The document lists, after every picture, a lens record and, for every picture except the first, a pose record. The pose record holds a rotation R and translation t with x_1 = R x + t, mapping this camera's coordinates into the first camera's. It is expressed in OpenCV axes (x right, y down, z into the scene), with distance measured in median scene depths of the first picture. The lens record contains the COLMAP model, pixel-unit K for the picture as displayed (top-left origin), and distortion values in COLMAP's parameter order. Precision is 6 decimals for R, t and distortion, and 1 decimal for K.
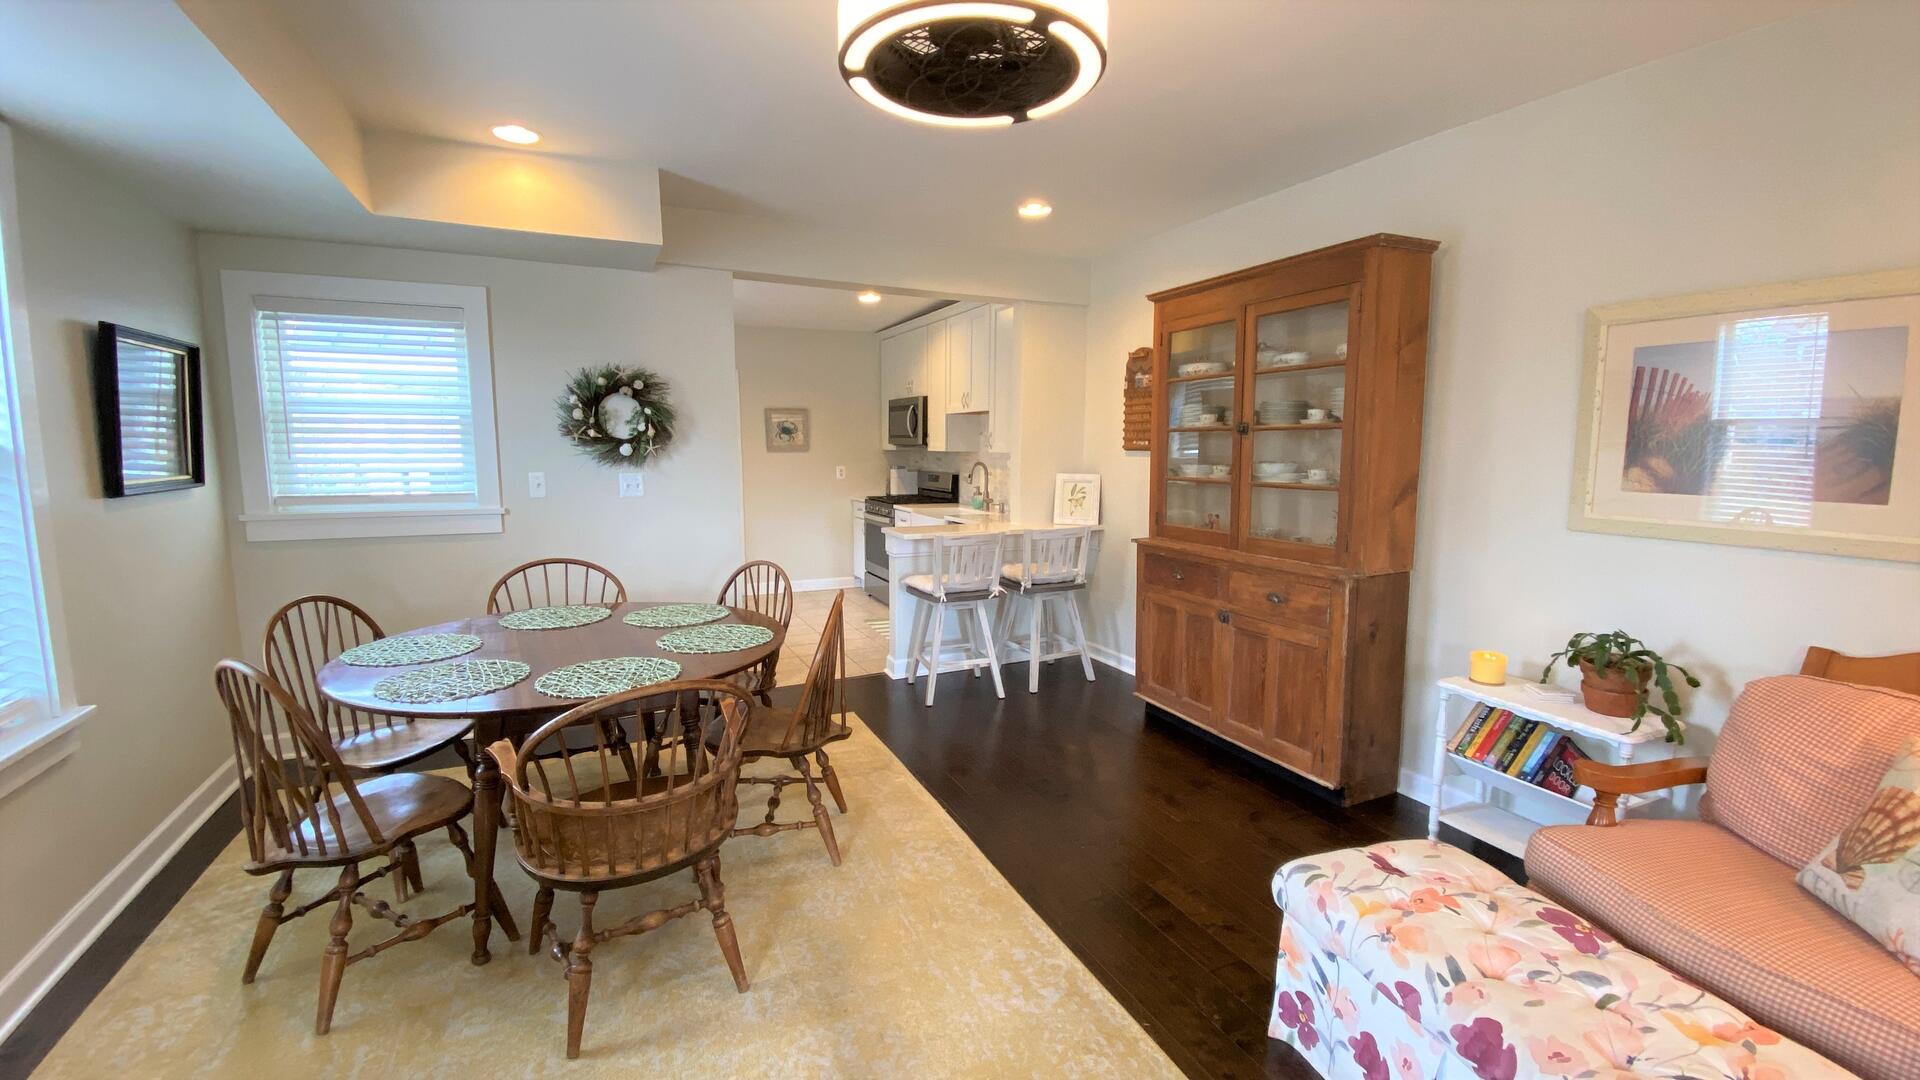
lens RADIAL K [[779.4, 0, 963.4], [0, 779.4, 536.4], [0, 0, 1]] dist [0.065791, -0.050576]
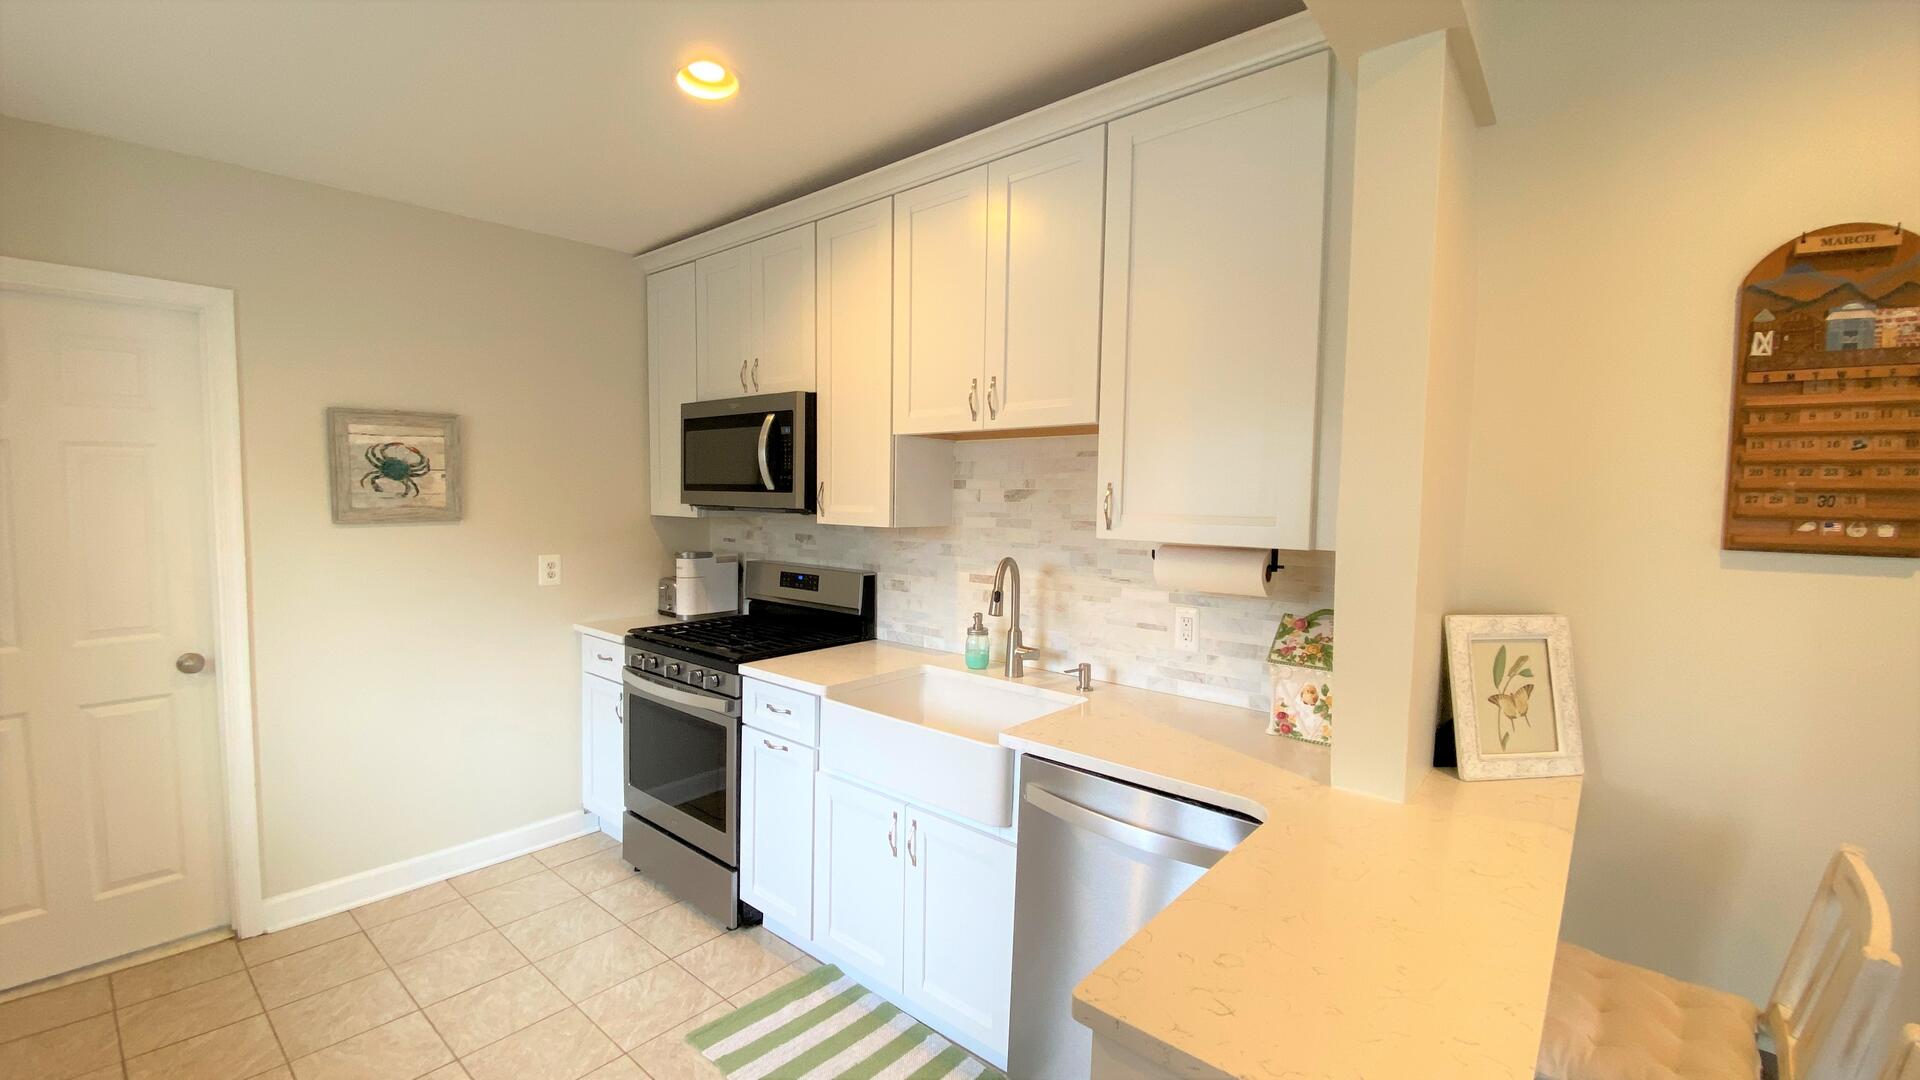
lens RADIAL K [[803.8, 0, 960.0], [0, 803.8, 540.0], [0, 0, 1]] dist [0.026679, -0.018010]
pose [[0.913431, -0.018261, 0.406584, -0.256822], [0.039805, 0.998212, -0.044594, -0.136101], [-0.405043, 0.056918, 0.912524, 1.001571]]
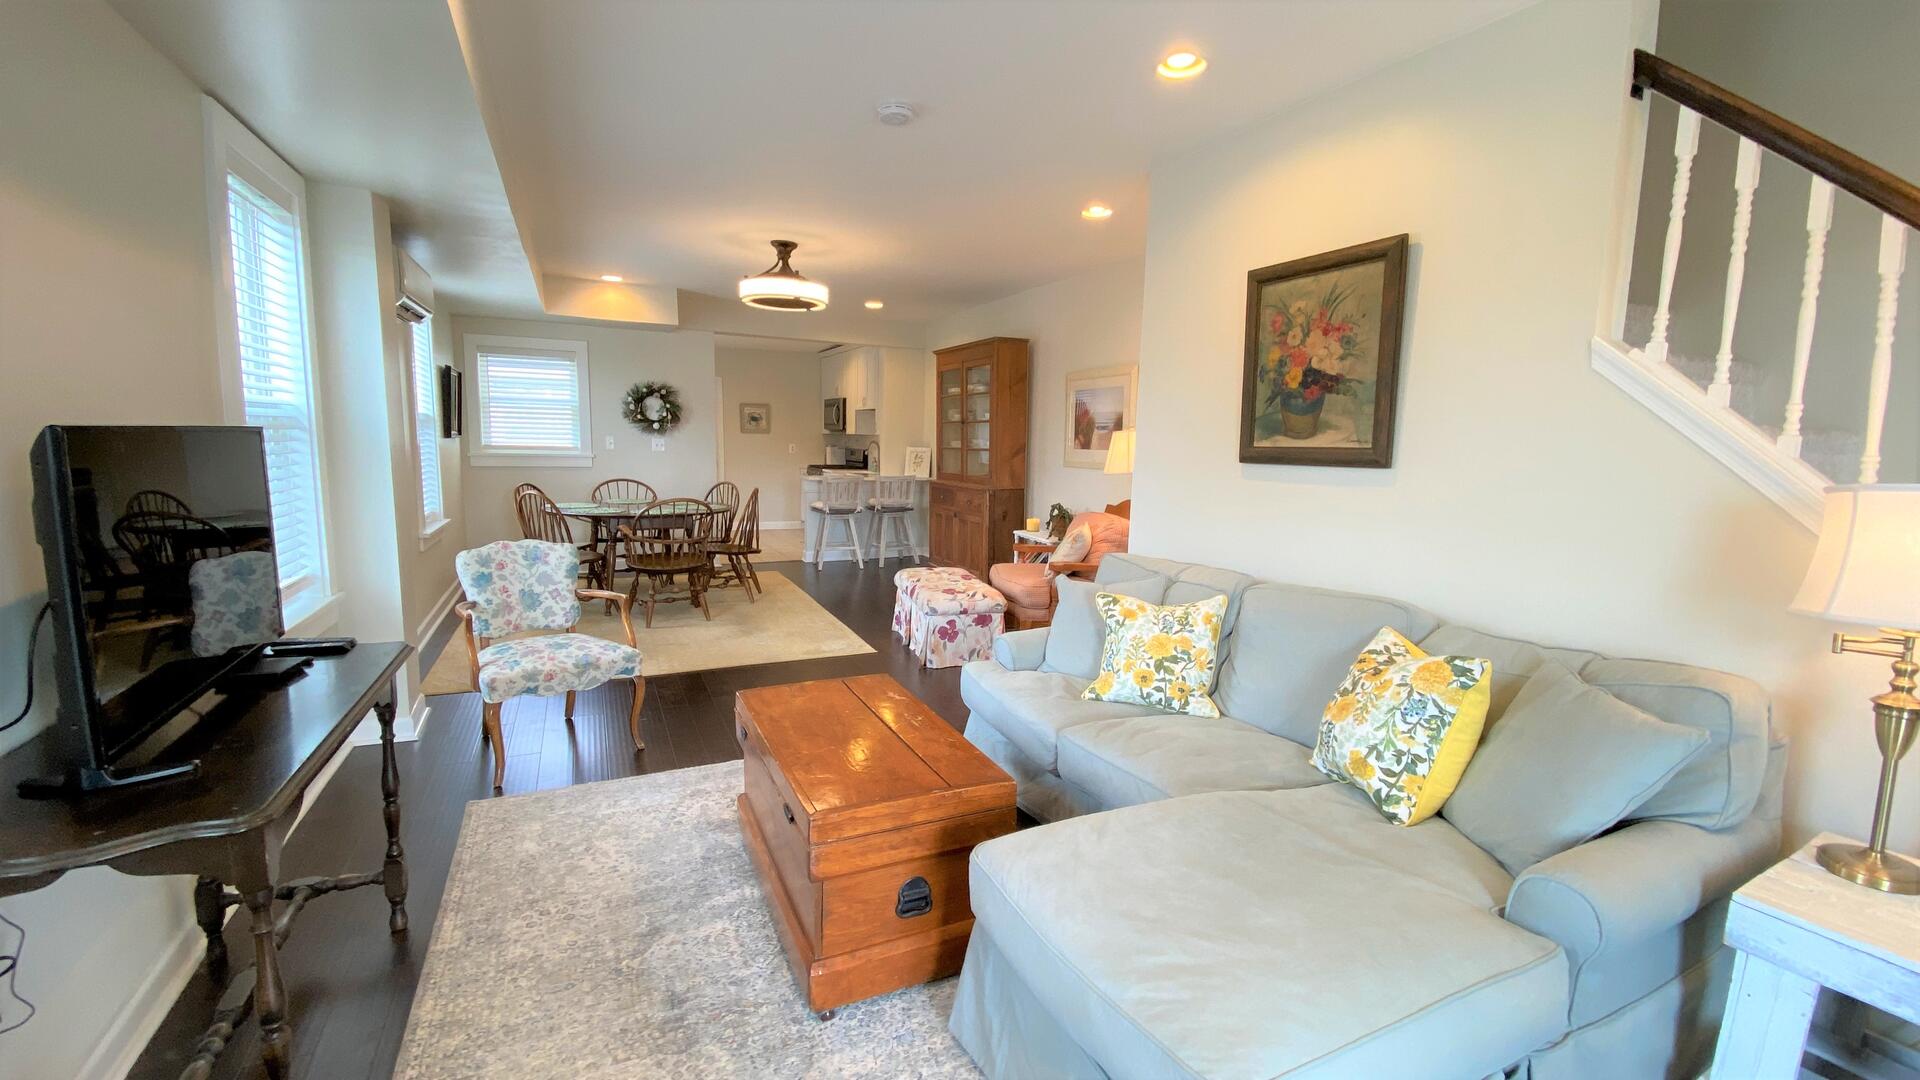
lens RADIAL K [[779.4, 0, 963.4], [0, 779.4, 536.4], [0, 0, 1]] dist [0.065791, -0.050576]
pose [[0.999806, 0.018487, 0.006758, 0.302562], [-0.018533, 0.999805, 0.006777, 0.128870], [-0.006632, -0.006901, 0.999954, -0.898527]]
